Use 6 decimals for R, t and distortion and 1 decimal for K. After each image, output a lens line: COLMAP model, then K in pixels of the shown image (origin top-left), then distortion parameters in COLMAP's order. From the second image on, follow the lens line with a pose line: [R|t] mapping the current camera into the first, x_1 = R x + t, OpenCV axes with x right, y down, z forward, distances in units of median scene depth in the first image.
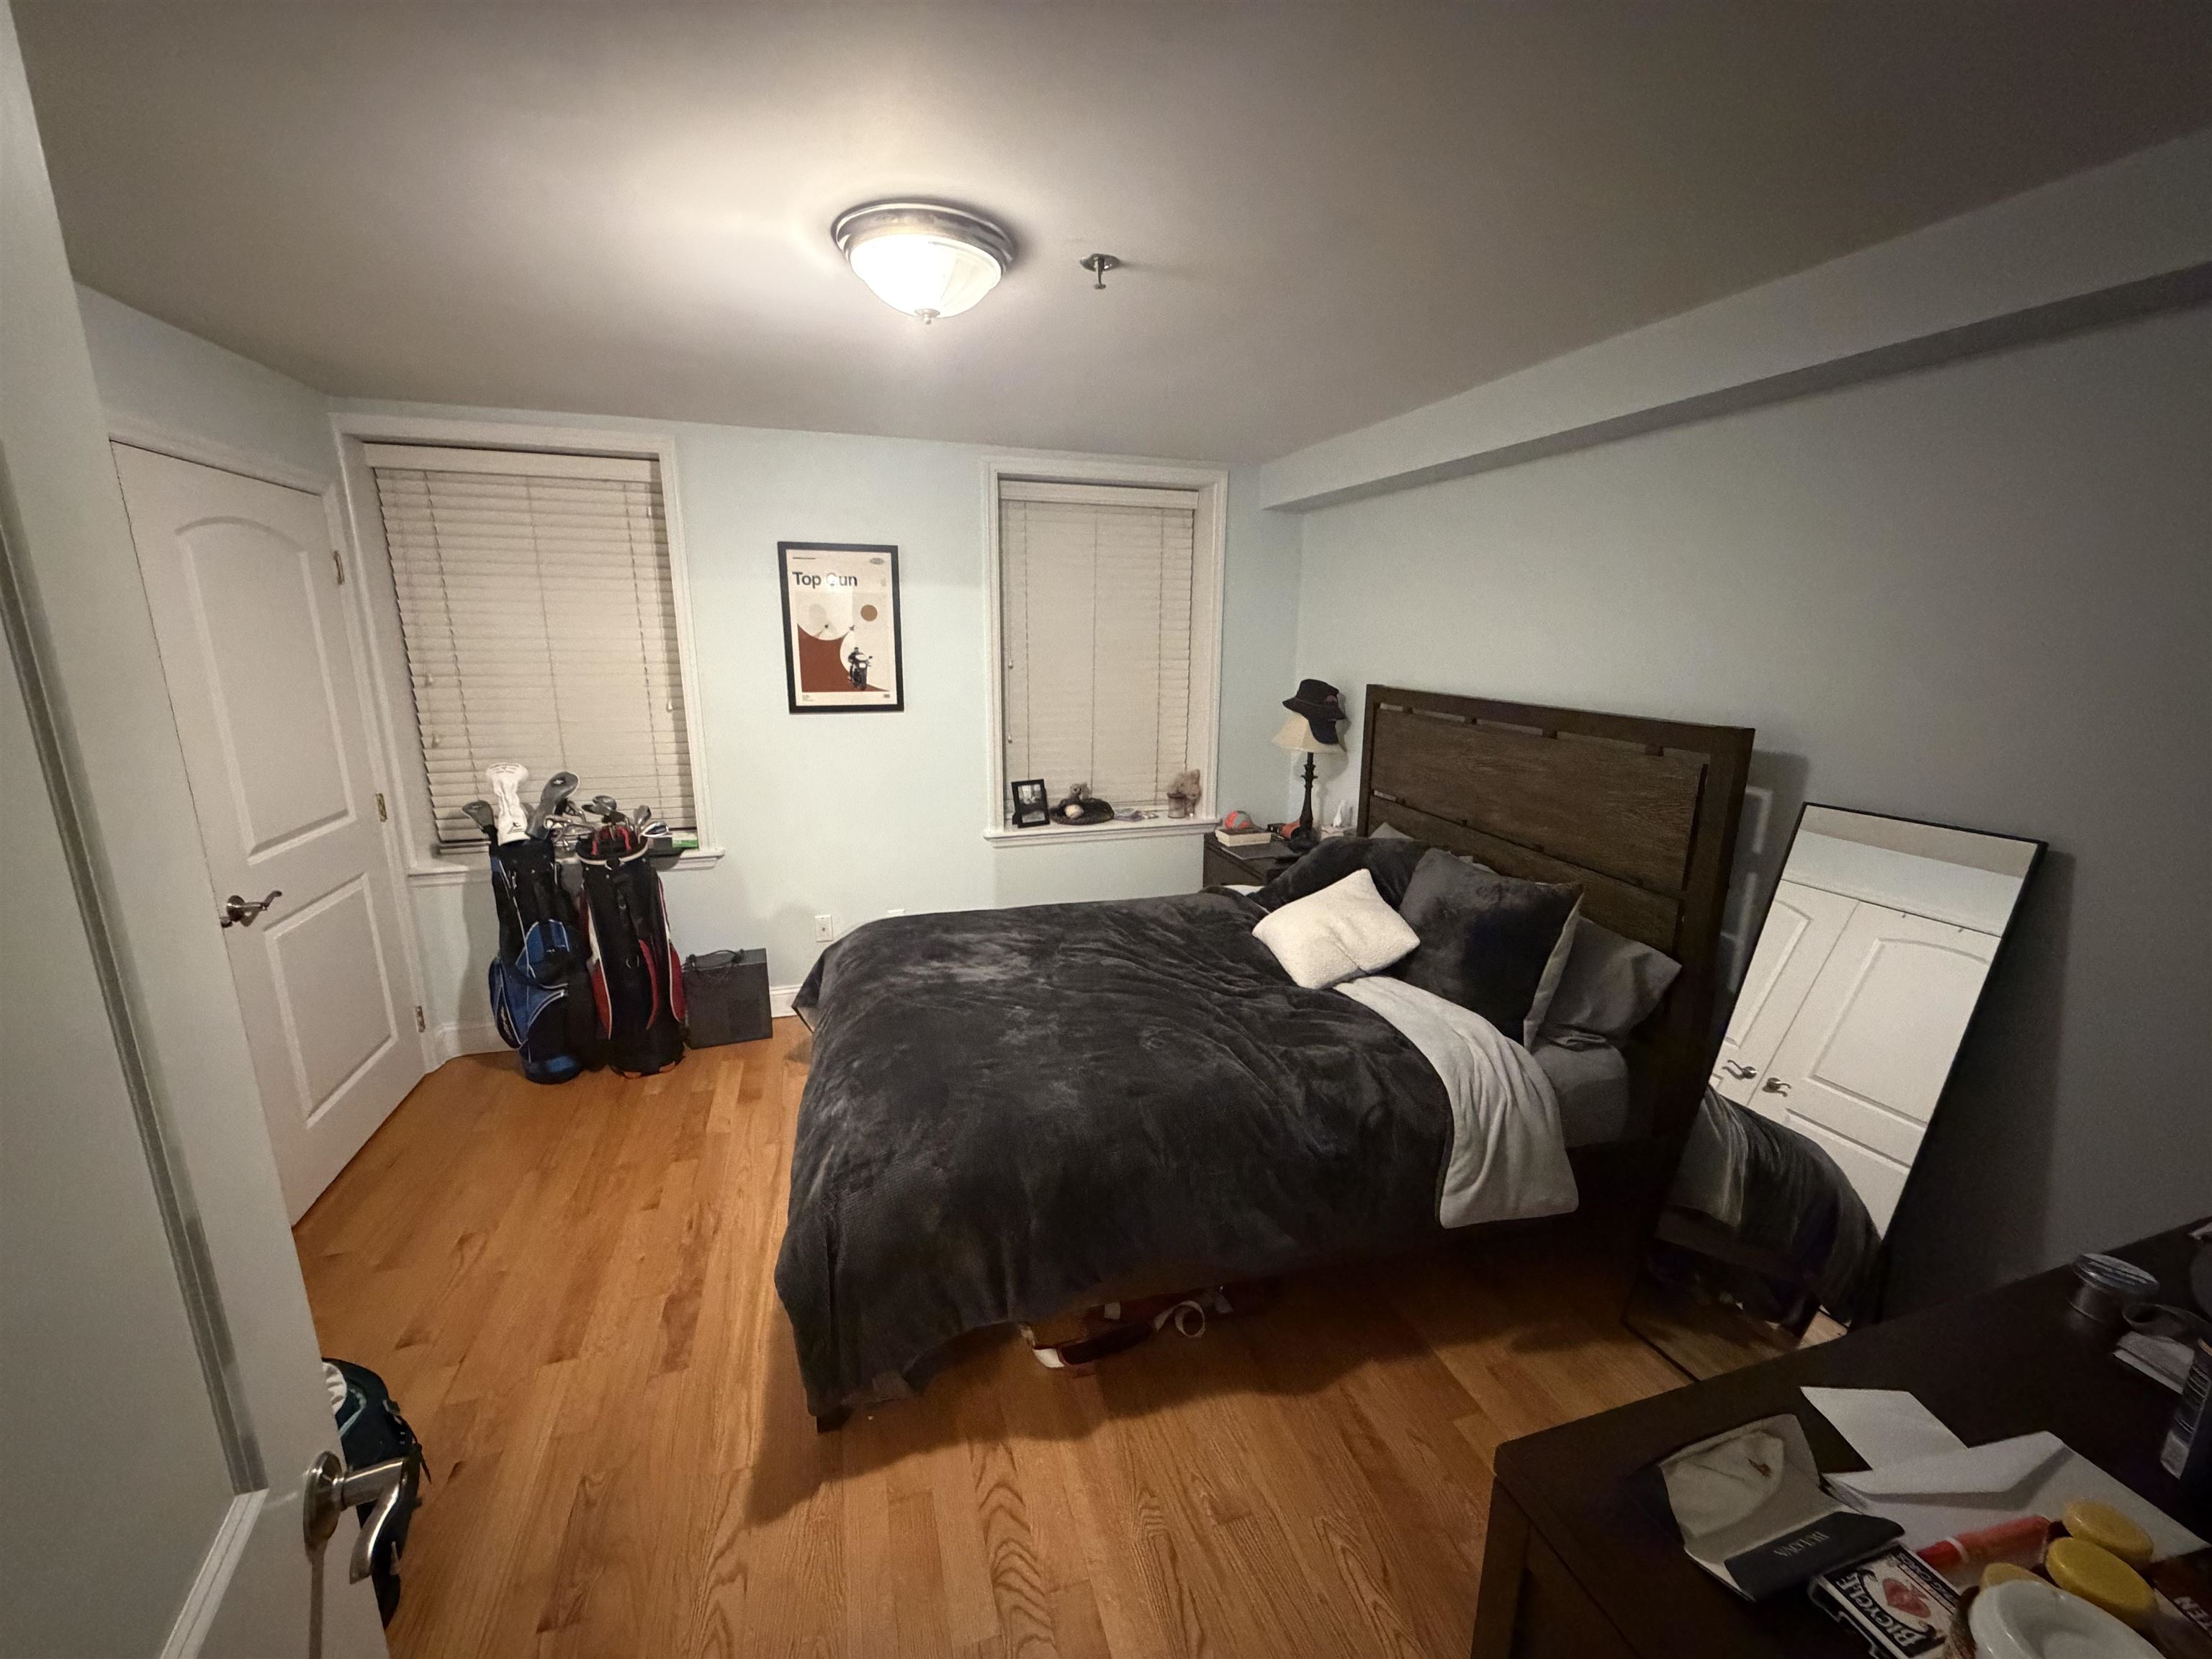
lens RADIAL K [[885.9, 0, 1088.6], [0, 885.9, 830.6], [0, 0, 1]] dist [-0.002236, 0.001192]
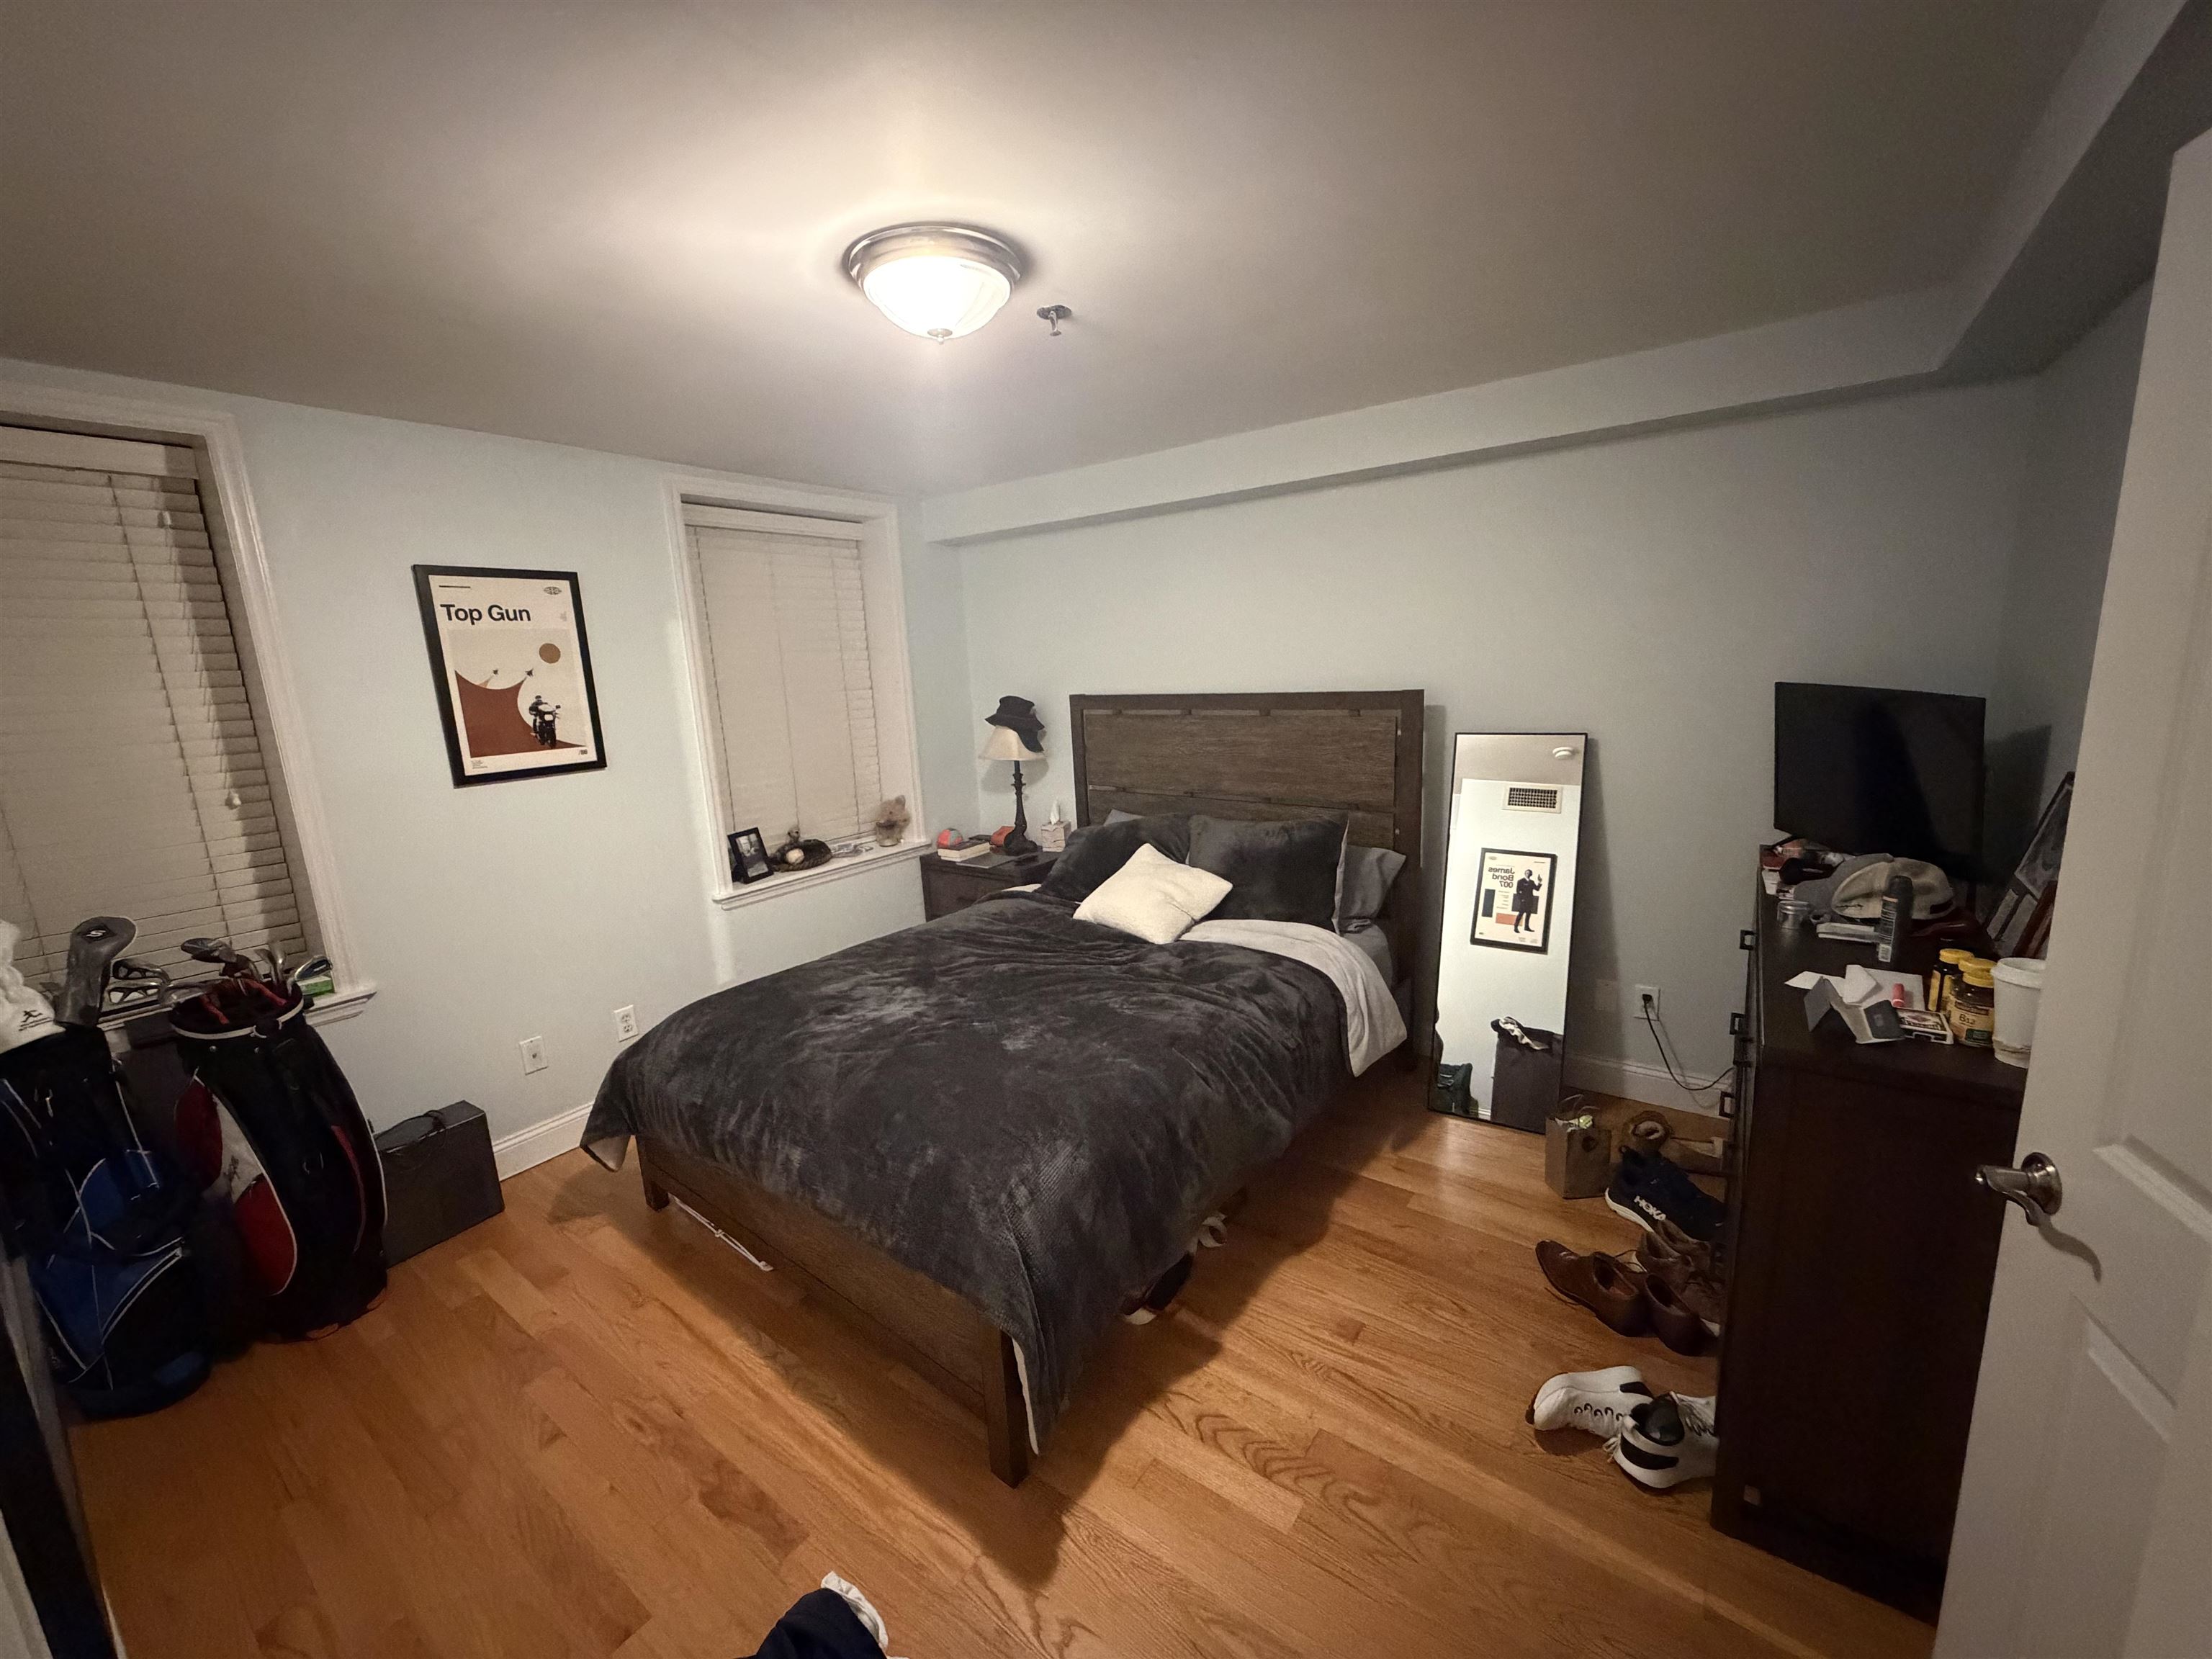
lens RADIAL K [[885.9, 0, 1104.7], [0, 885.9, 829.7], [0, 0, 1]] dist [-0.002236, 0.001192]
pose [[0.798289, -0.160553, 0.580481, -0.389280], [0.186620, 0.982317, 0.015052, -0.002755], [-0.572632, 0.096314, 0.814135, 0.064425]]
